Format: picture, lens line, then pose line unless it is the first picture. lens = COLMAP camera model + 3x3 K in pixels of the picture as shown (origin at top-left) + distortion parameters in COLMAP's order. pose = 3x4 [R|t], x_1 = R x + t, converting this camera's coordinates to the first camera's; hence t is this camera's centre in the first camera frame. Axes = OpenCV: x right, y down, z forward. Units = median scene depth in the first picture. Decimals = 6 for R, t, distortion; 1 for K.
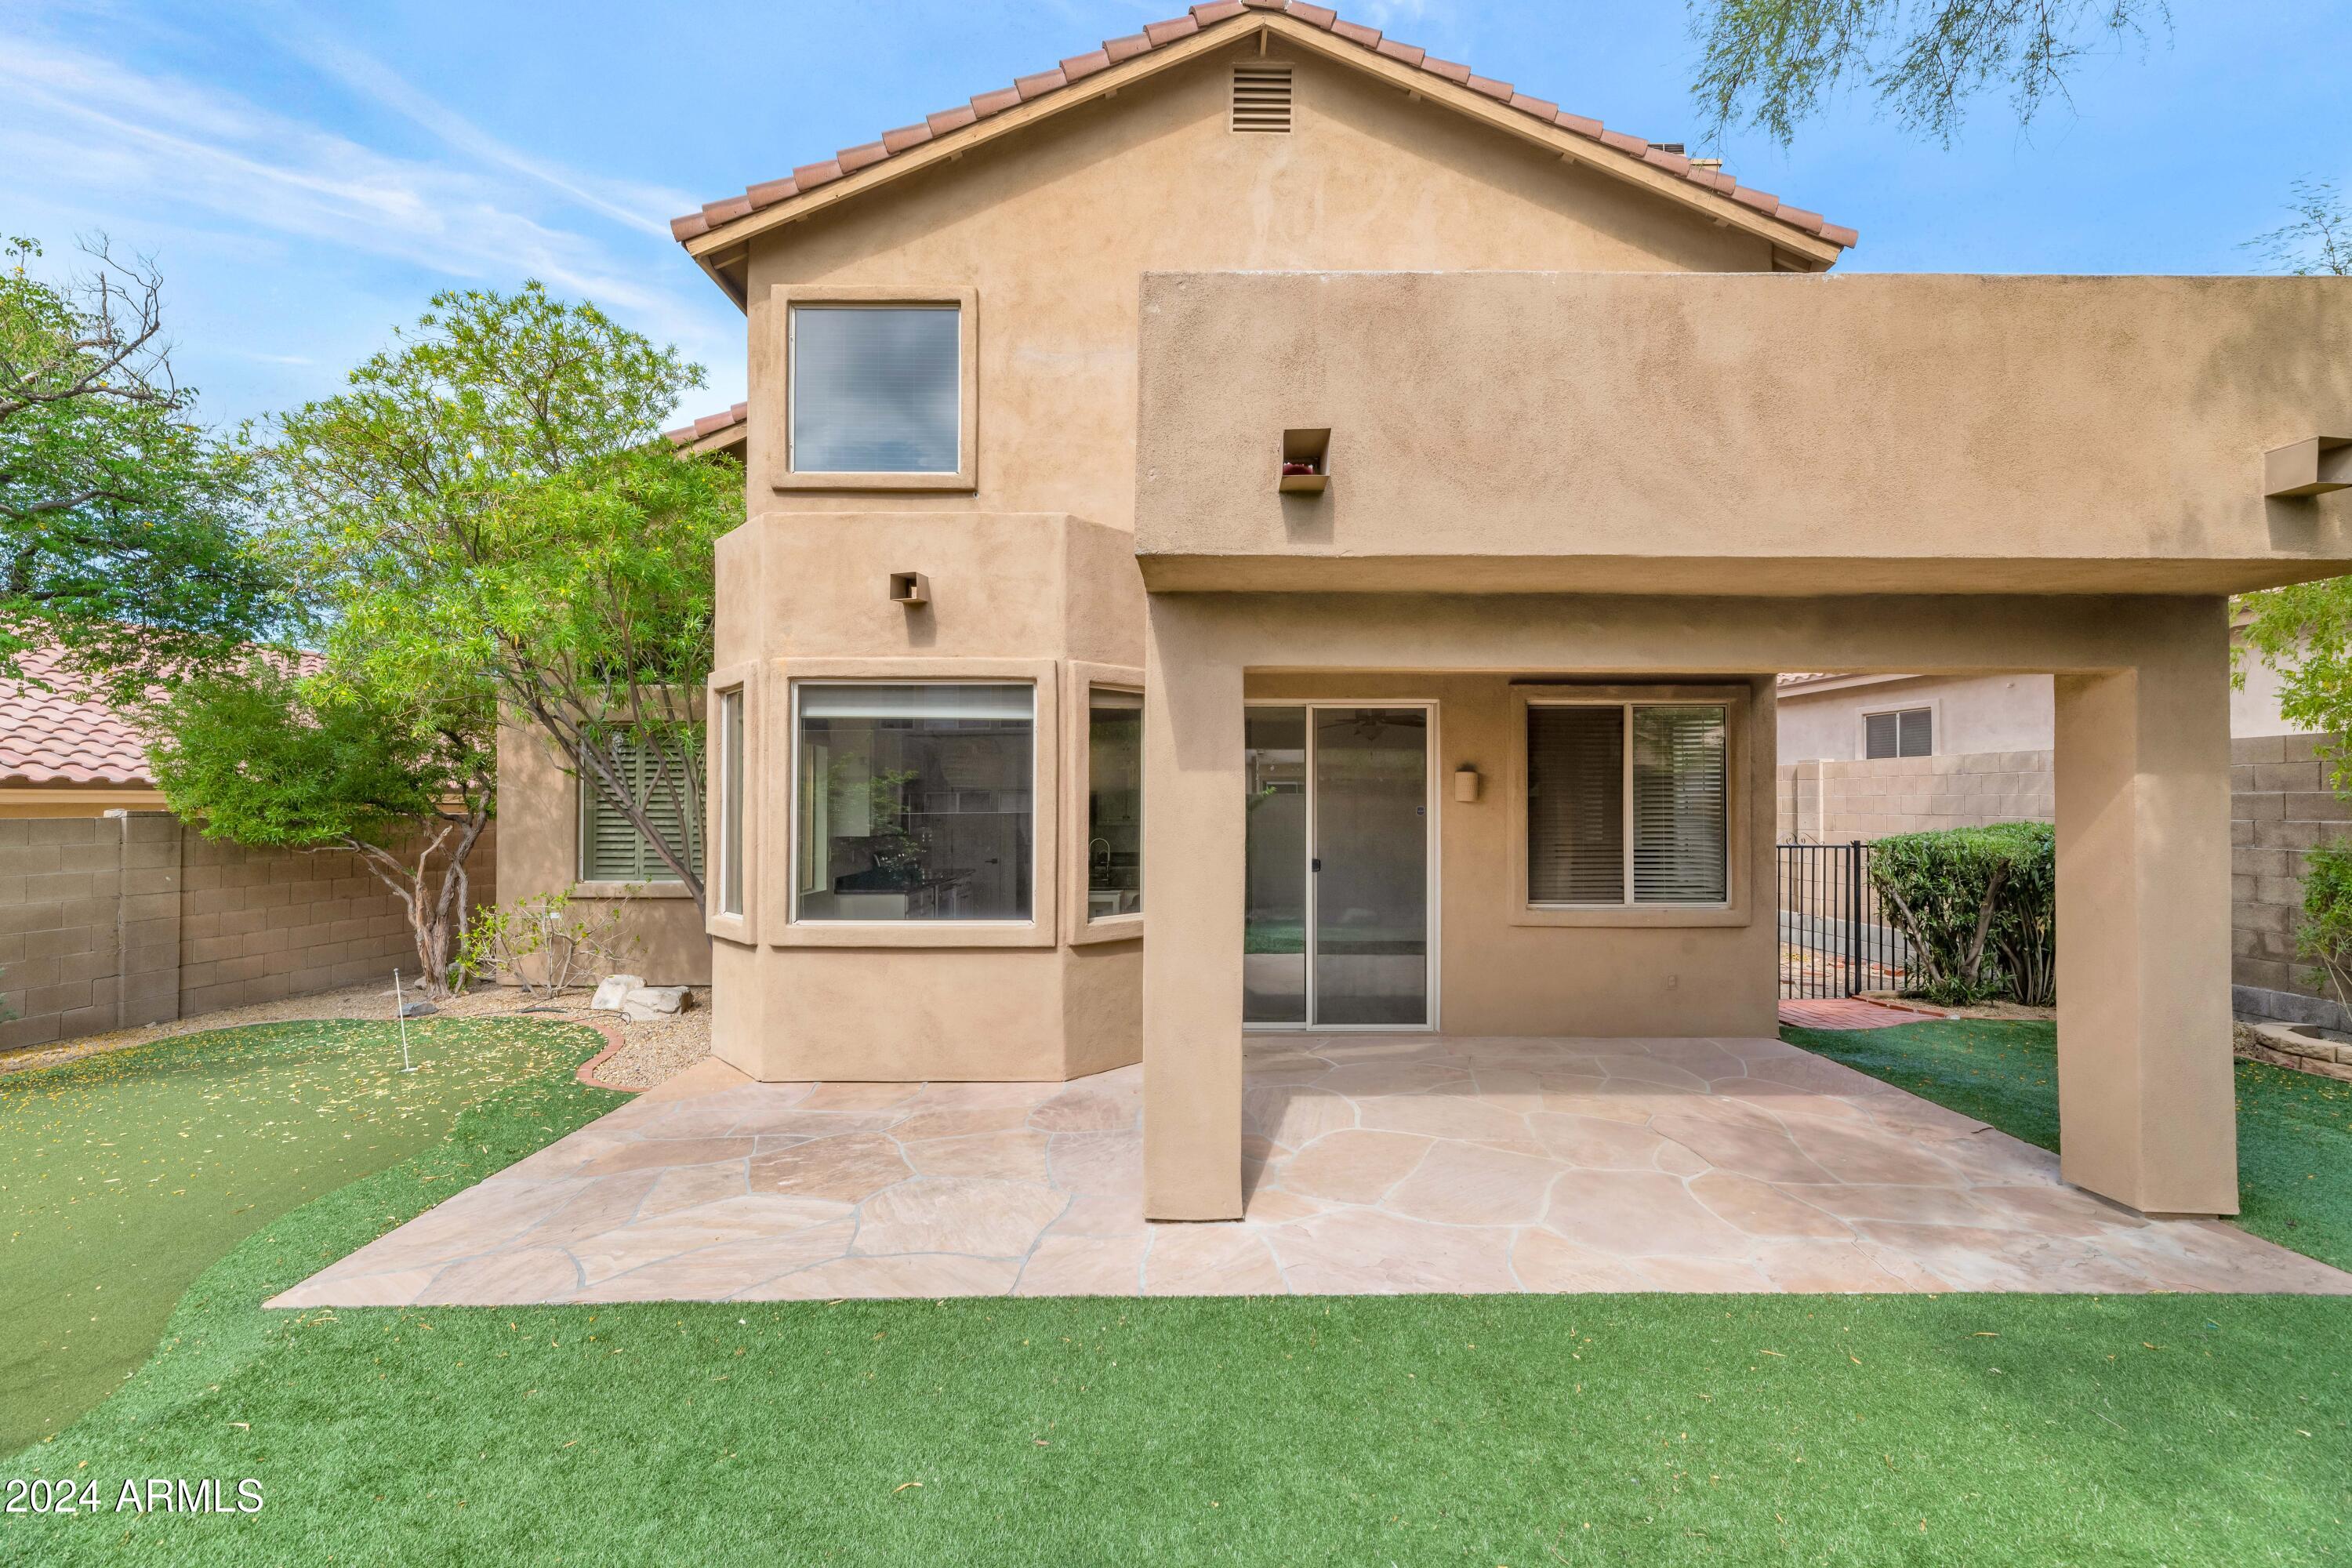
lens RADIAL K [[979.4, 0, 1176.0], [0, 979.4, 784.0], [0, 0, 1]] dist [0.000510, 0.000206]
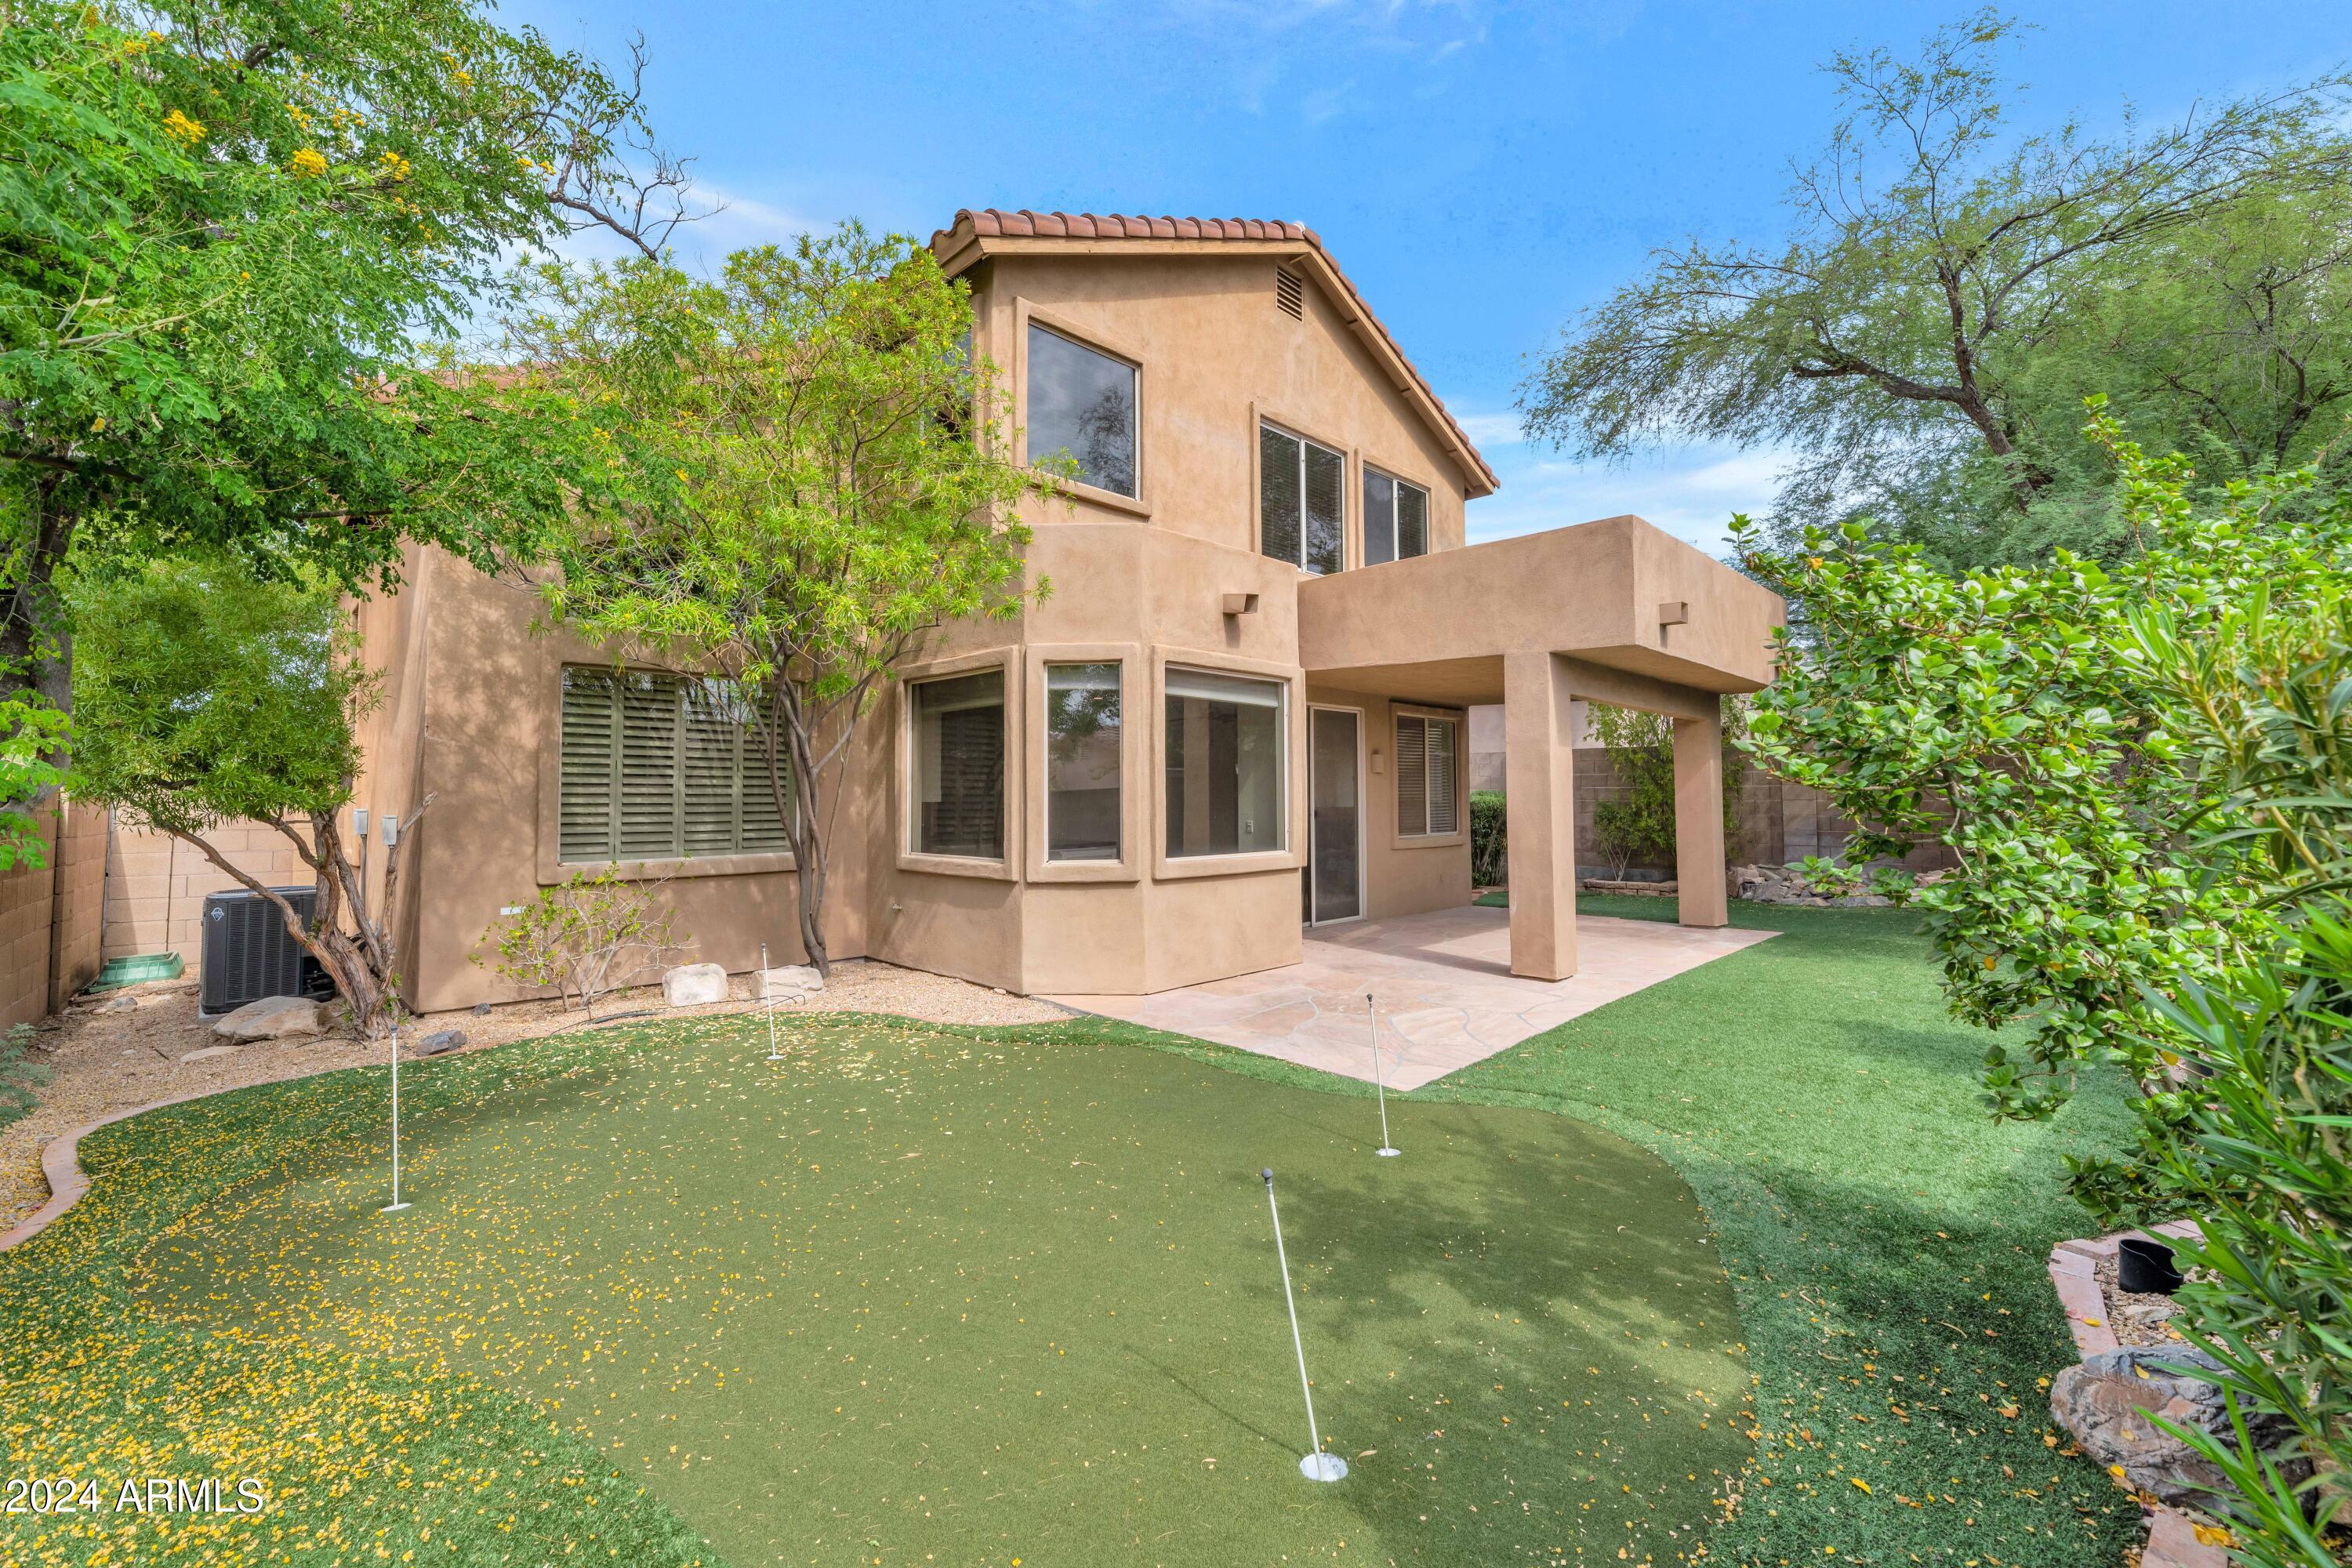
lens RADIAL K [[1009.1, 0, 1177.7], [0, 1009.1, 744.1], [0, 0, 1]] dist [-0.000294, 0.000031]
pose [[0.689184, 0.035939, 0.723694, -1.287448], [-0.009467, 0.999131, -0.040602, 0.047035], [-0.724524, 0.021131, 0.688925, 0.110006]]
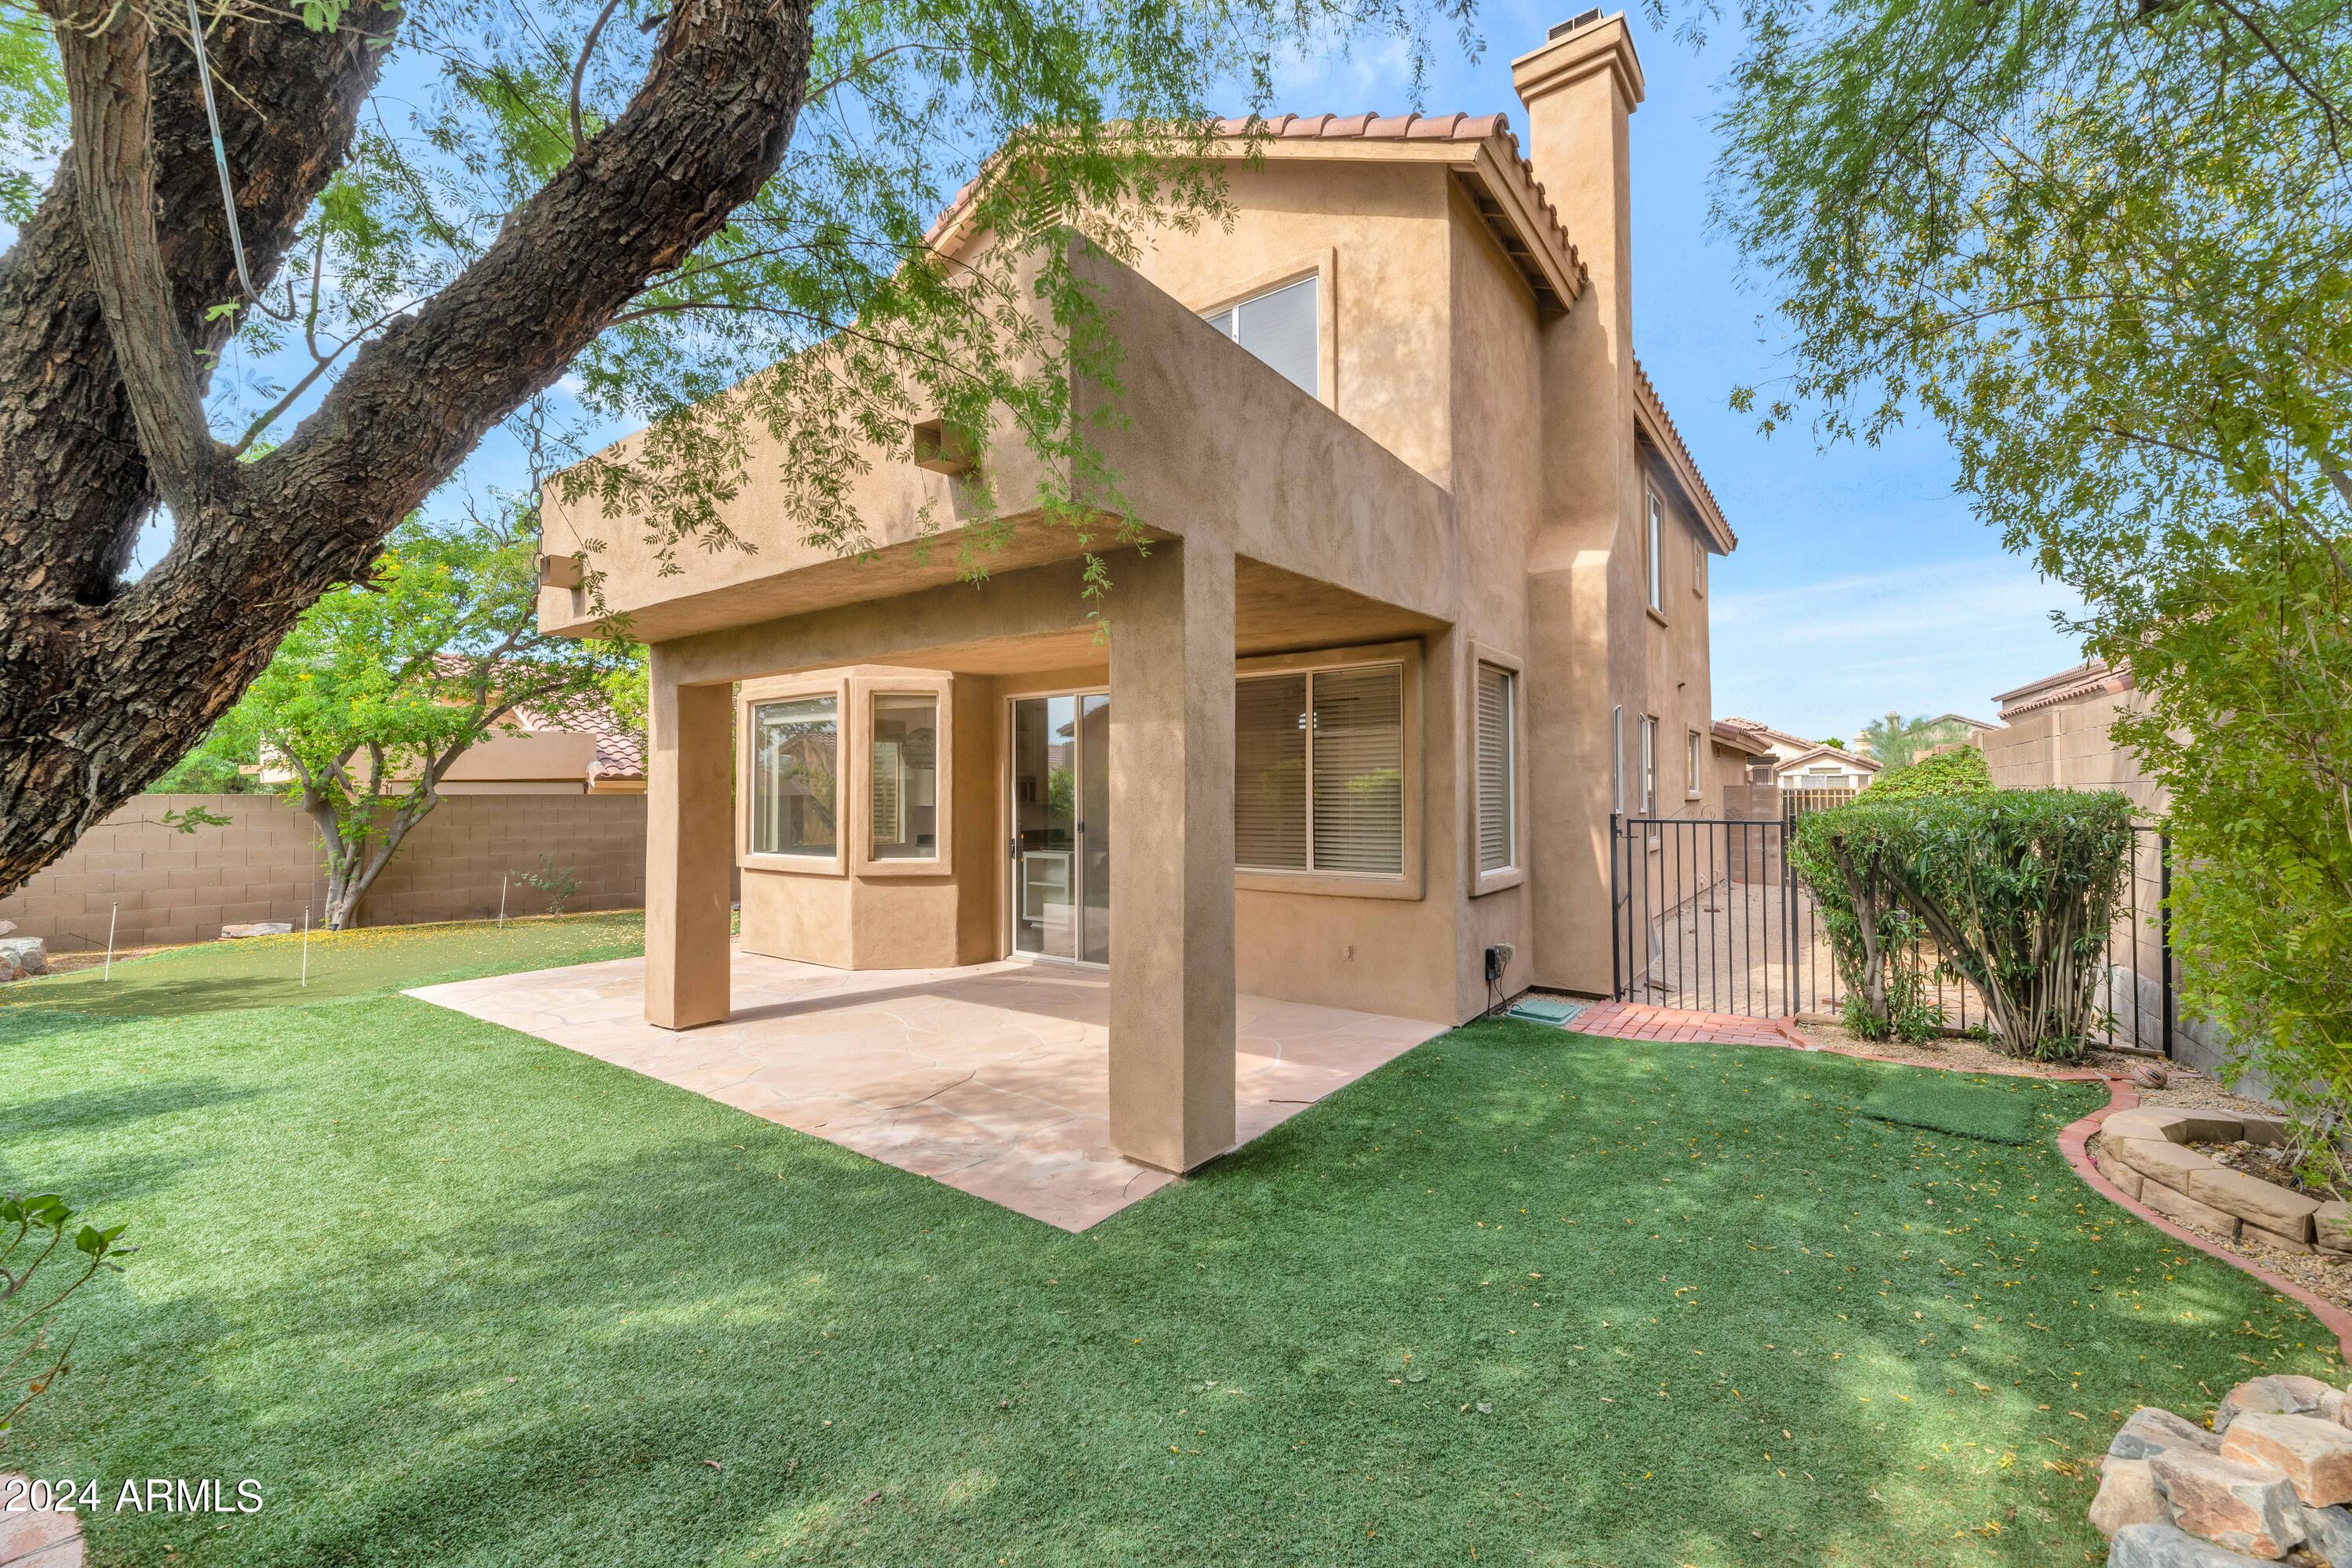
lens RADIAL K [[942.5, 0, 1176.0], [0, 942.5, 784.0], [0, 0, 1]] dist [0.001539, 0.000119]
pose [[0.803532, -0.012905, -0.595121, 1.063656], [0.011450, 0.999915, -0.006224, 0.043602], [0.595151, -0.001813, 0.803612, 0.168952]]
